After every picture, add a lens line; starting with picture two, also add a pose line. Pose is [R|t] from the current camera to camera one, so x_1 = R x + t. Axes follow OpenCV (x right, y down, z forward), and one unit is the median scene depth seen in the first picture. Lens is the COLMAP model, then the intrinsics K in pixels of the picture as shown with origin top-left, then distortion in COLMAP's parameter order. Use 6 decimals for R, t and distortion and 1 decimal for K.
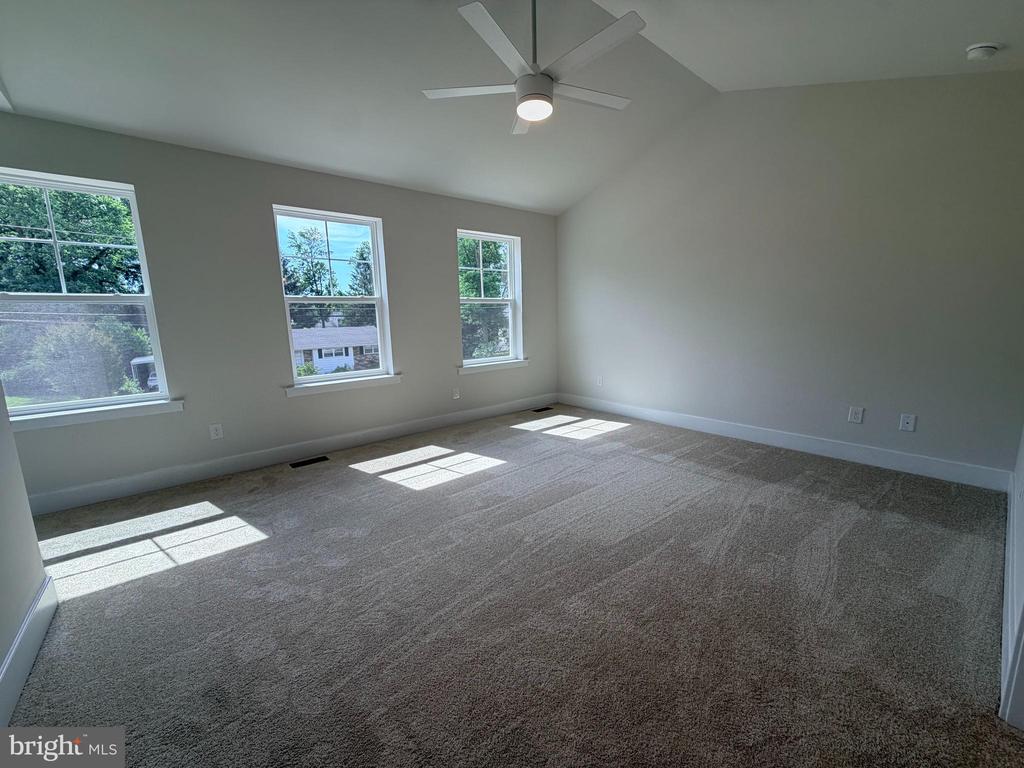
lens RADIAL K [[408.6, 0, 509.6], [0, 408.6, 383.0], [0, 0, 1]] dist [-0.001204, 0.000520]
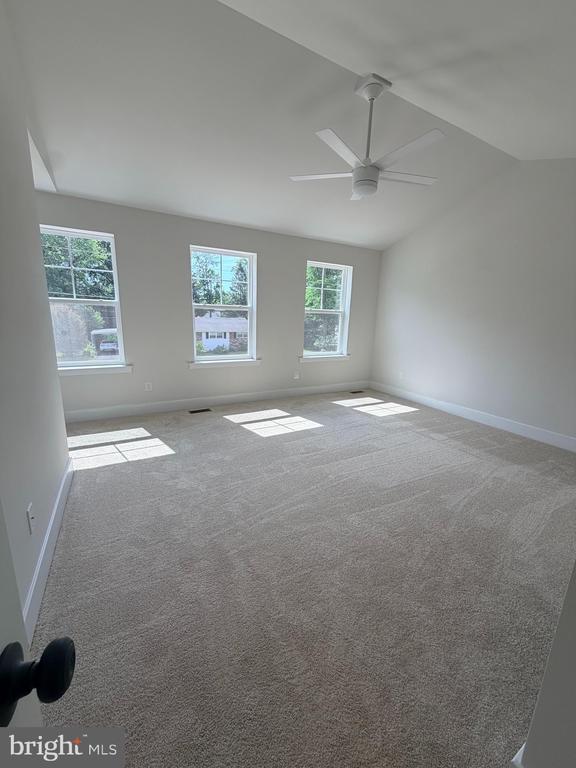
lens RADIAL K [[306.4, 0, 289.0], [0, 306.4, 381.9], [0, 0, 1]] dist [-0.001204, 0.000520]
pose [[0.982412, 0.096536, -0.159833, 0.033164], [-0.087483, 0.994187, 0.062758, -0.029340], [0.164962, -0.047672, 0.985147, -0.132320]]
